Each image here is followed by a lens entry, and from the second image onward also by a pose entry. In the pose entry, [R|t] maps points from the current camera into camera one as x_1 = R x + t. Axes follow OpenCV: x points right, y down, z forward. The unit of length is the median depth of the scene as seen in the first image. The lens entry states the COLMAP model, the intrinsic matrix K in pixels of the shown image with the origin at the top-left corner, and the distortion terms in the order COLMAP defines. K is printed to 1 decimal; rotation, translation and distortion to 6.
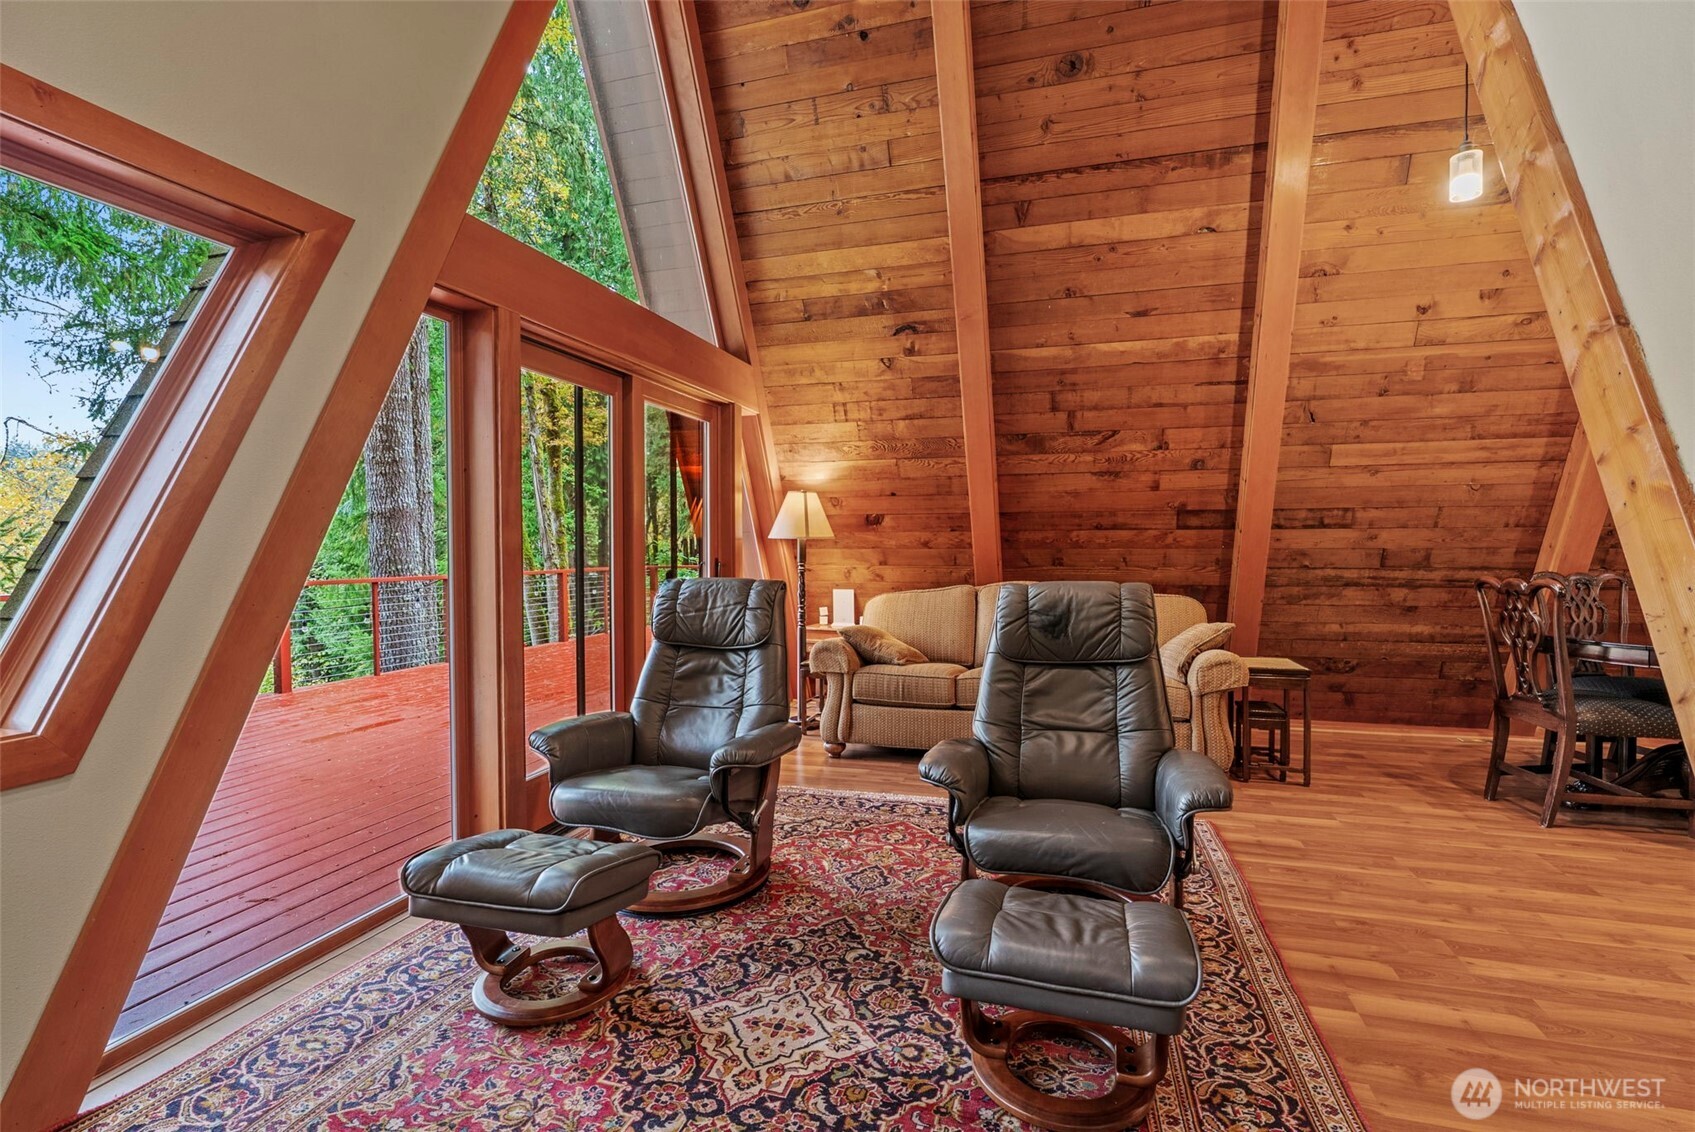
lens RADIAL K [[781.1, 0, 847.5], [0, 781.1, 566.0], [0, 0, 1]] dist [-0.002019, -0.000240]
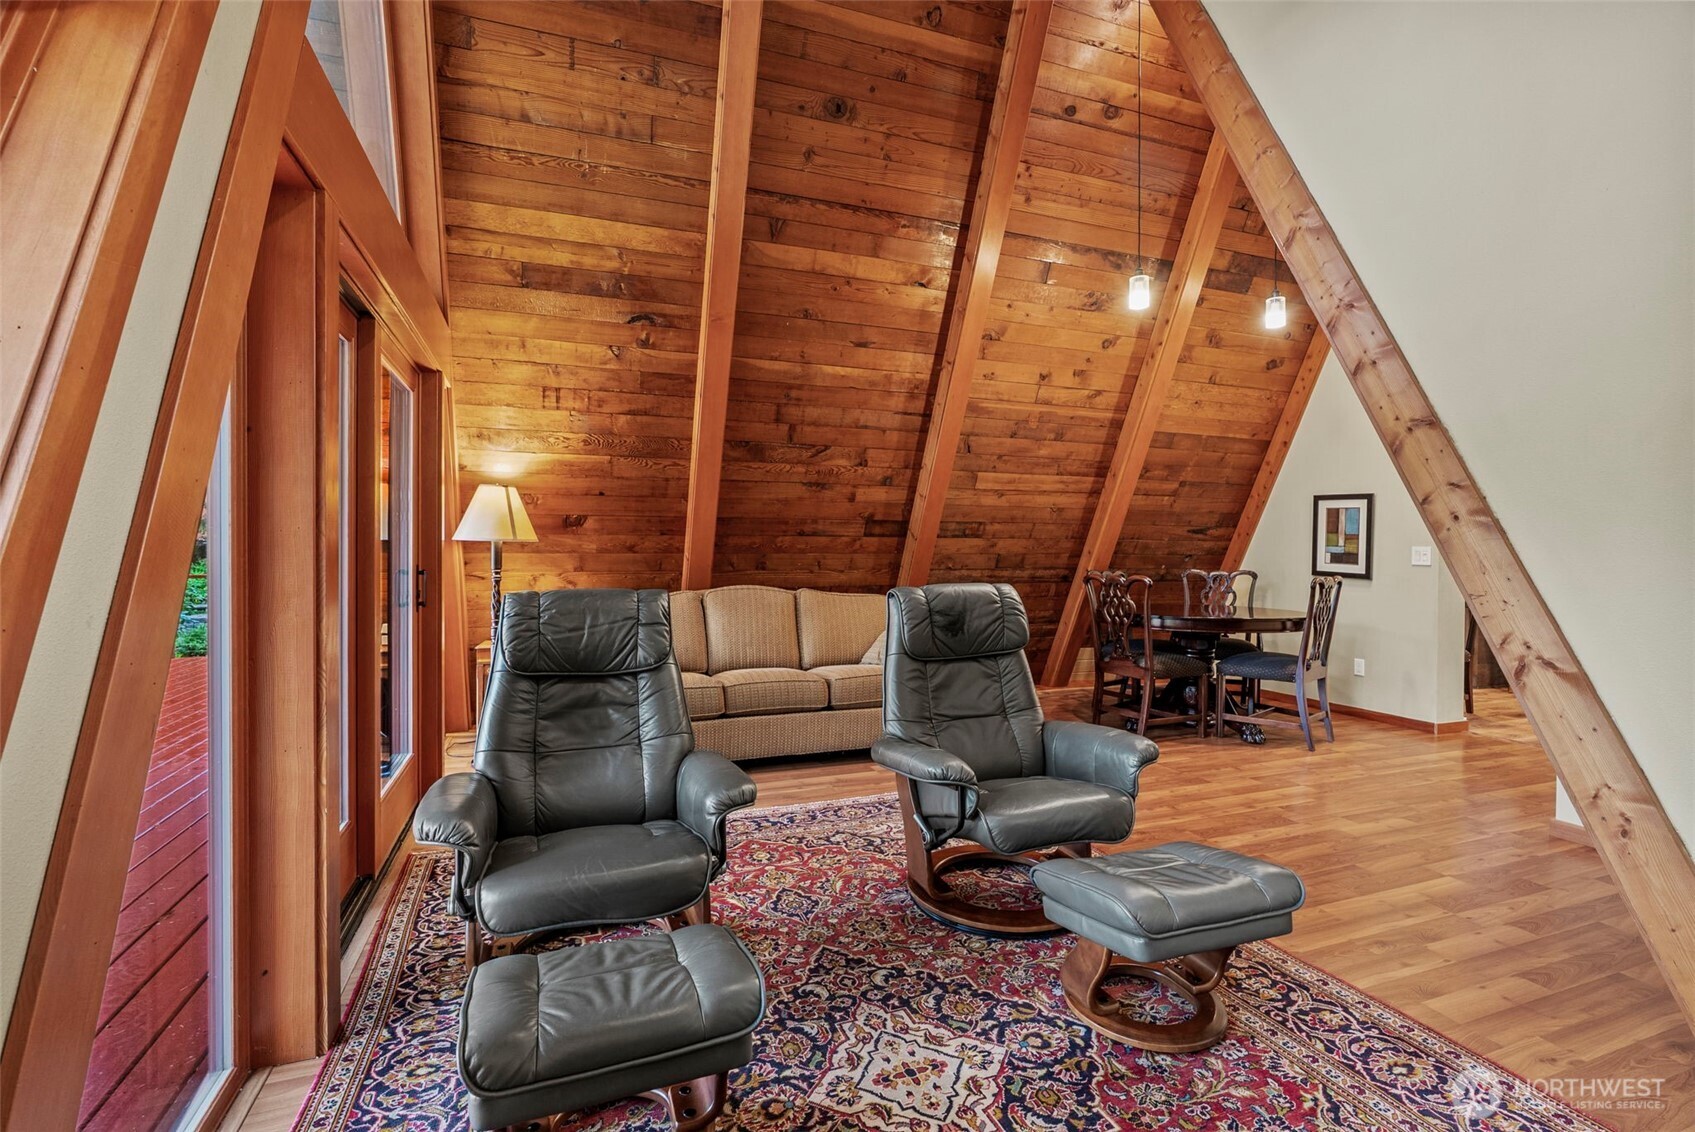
lens RADIAL K [[759.6, 0, 850.0], [0, 759.6, 561.2], [0, 0, 1]] dist [-0.013124, 0.005122]
pose [[0.802297, -0.004851, 0.596905, -0.285219], [0.011170, 0.999914, -0.006887, -0.003990], [-0.596820, 0.012193, 0.802282, 0.133929]]
